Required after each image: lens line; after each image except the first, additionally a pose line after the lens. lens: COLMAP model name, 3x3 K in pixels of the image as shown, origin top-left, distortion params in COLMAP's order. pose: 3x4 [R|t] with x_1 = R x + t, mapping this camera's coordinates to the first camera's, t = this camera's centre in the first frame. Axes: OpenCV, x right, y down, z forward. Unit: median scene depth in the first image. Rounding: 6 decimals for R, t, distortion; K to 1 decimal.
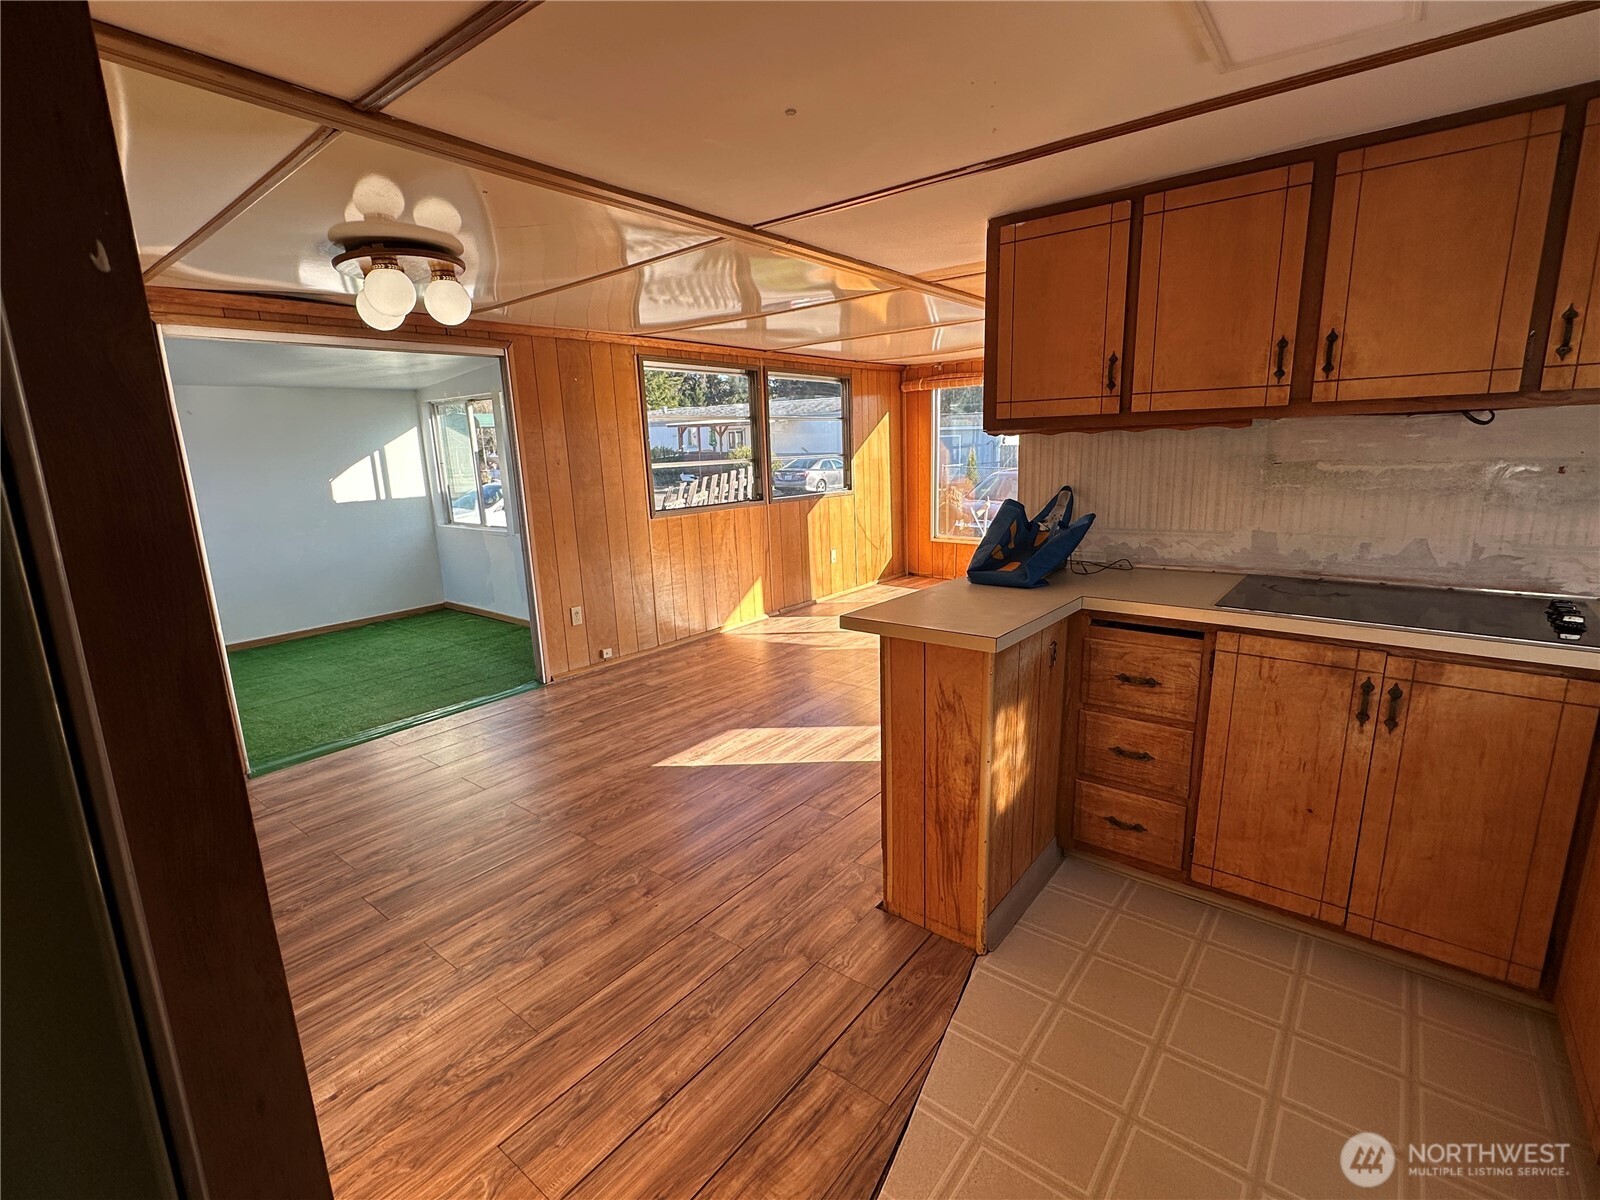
lens RADIAL K [[741.1, 0, 799.4], [0, 741.1, 601.6], [0, 0, 1]] dist [-0.003664, 0.001385]
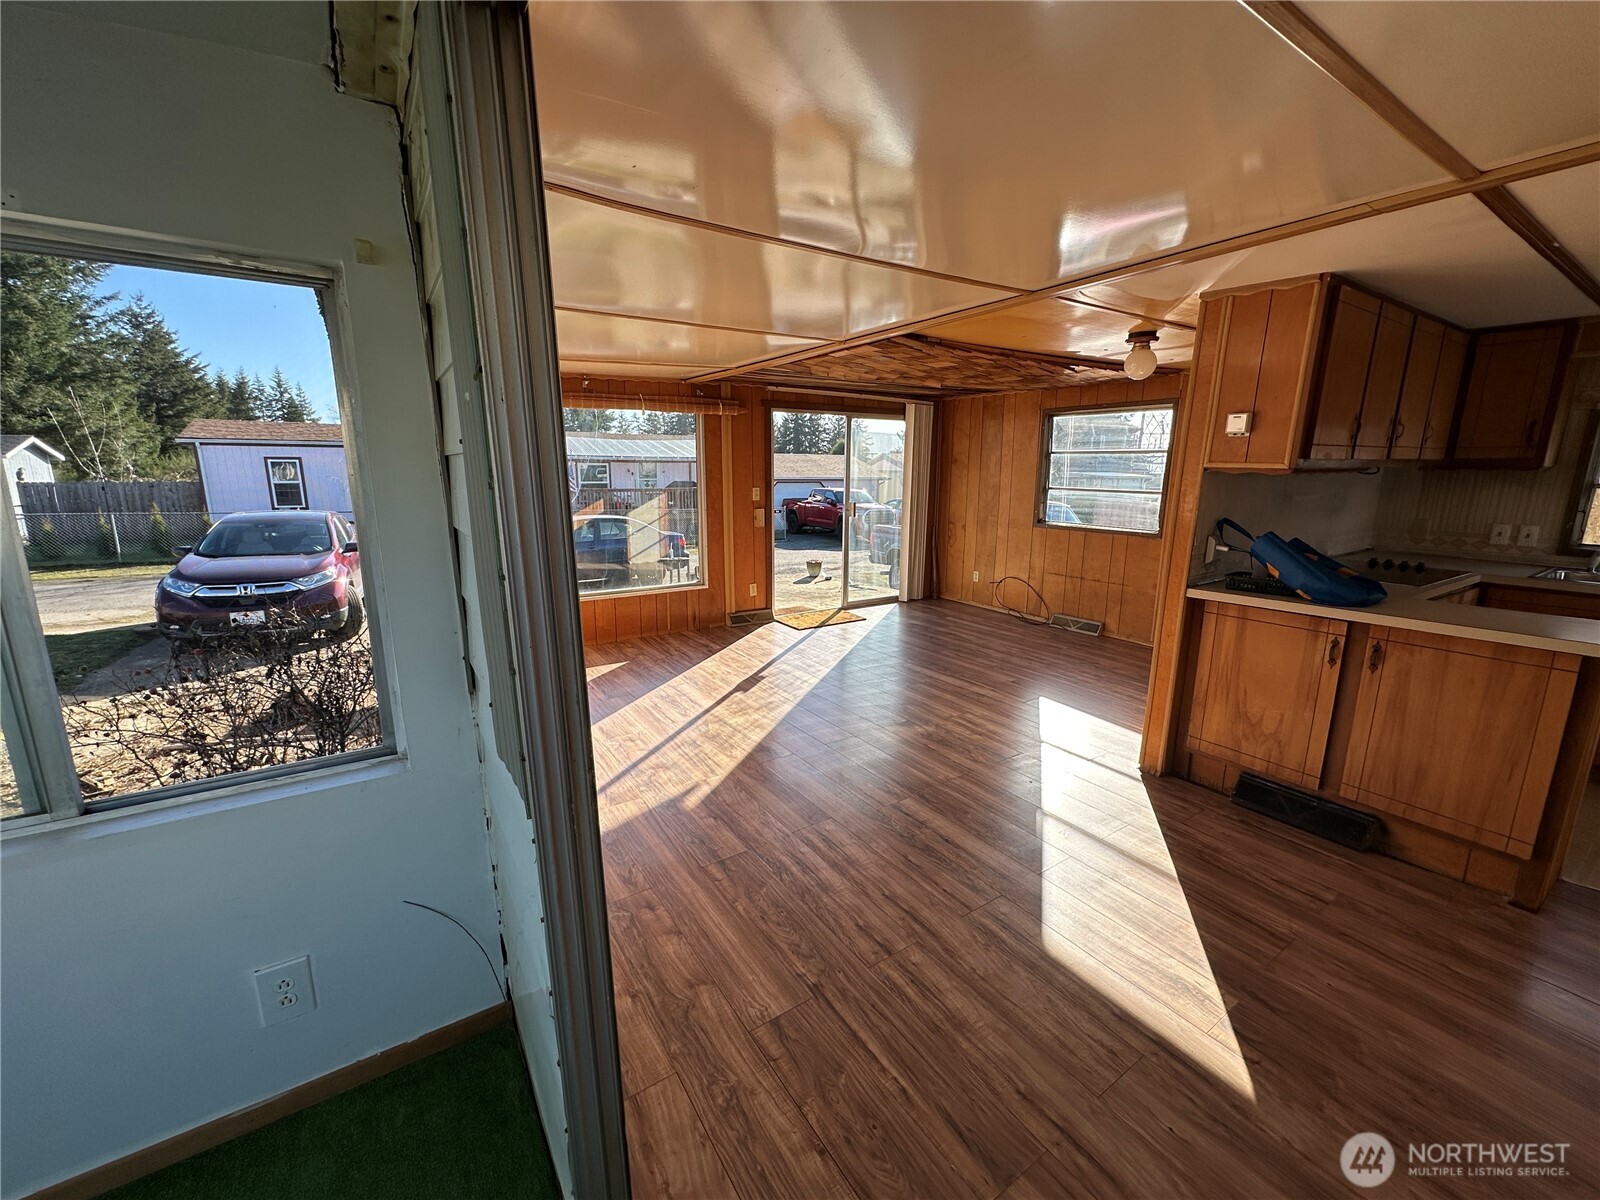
lens RADIAL K [[636.1, 0, 802.8], [0, 636.1, 600.0], [0, 0, 1]] dist [-0.002060, 0.000328]
pose [[0.312258, -0.163326, 0.935852, -0.986137], [0.190471, 0.975871, 0.106757, -0.321109], [-0.930707, 0.144917, 0.335833, 1.576458]]
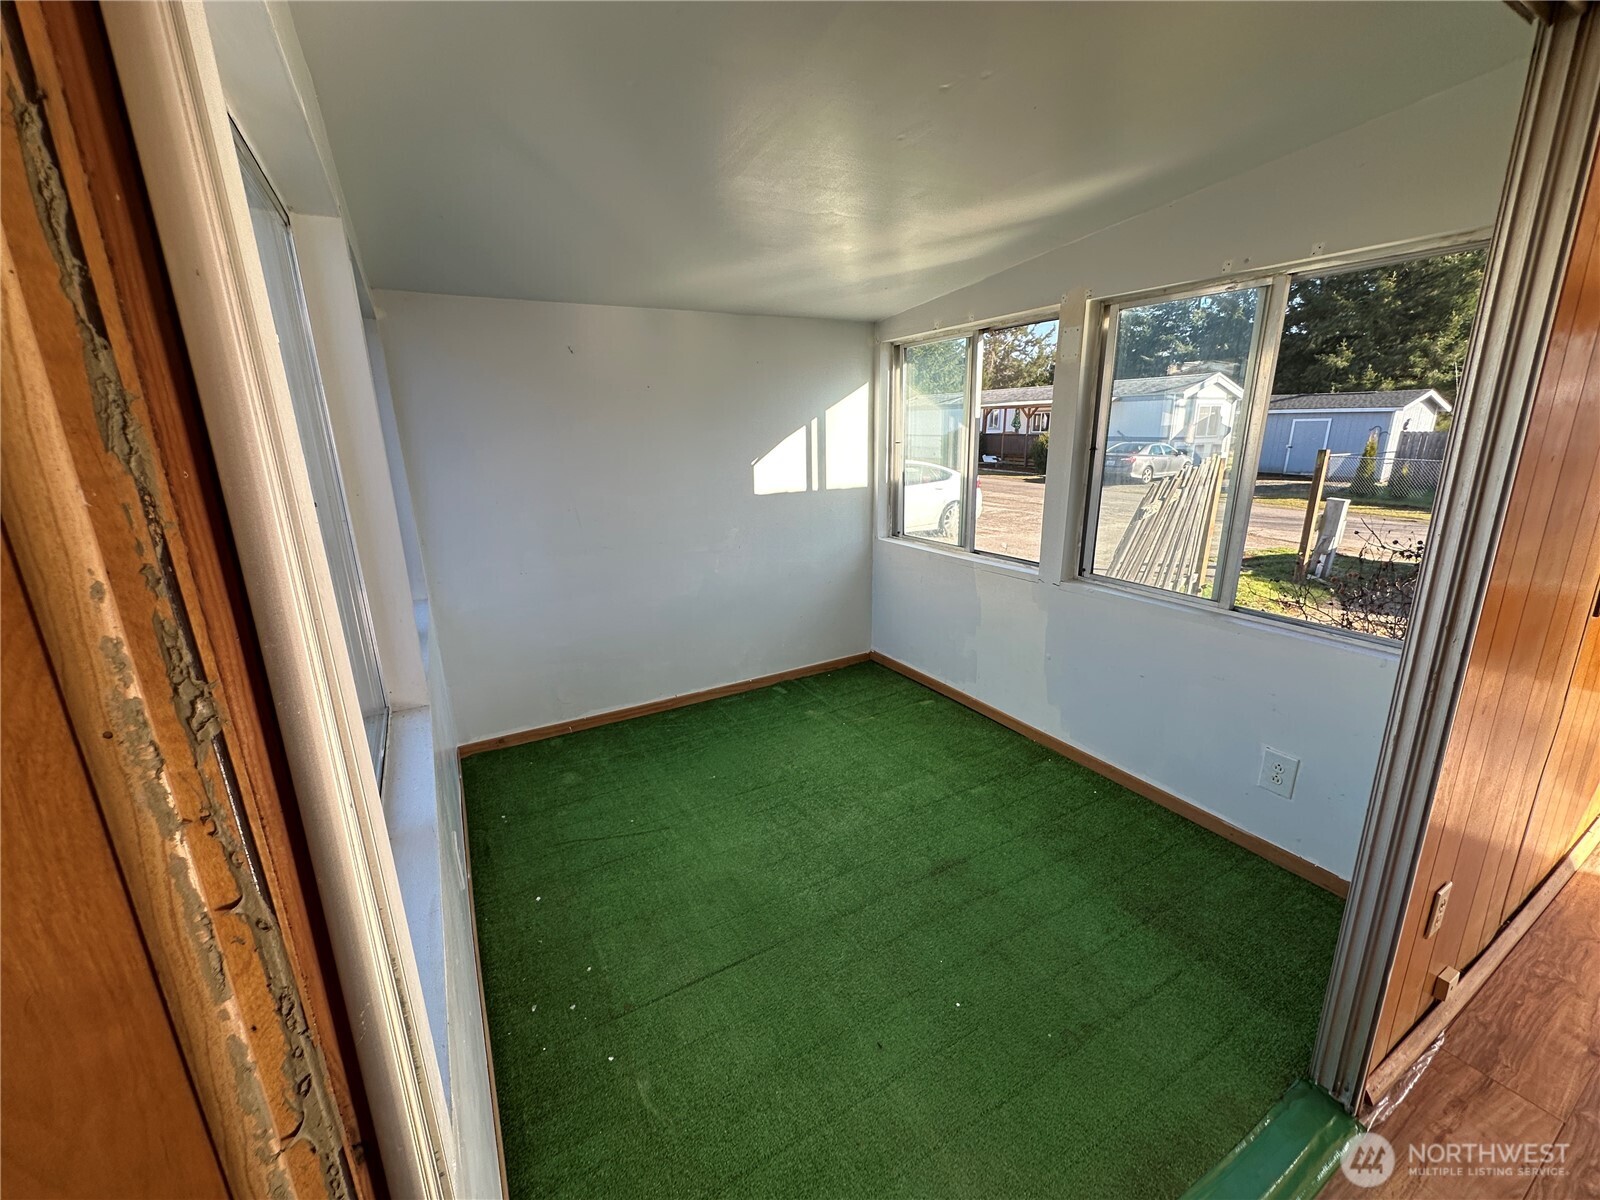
lens RADIAL K [[636.1, 0, 794.5], [0, 636.1, 597.4], [0, 0, 1]] dist [-0.002060, 0.000328]
pose [[0.926553, 0.108897, -0.360058, -0.966232], [-0.089562, 0.993518, 0.070009, -0.232102], [0.365348, -0.032619, 0.930299, 1.248923]]
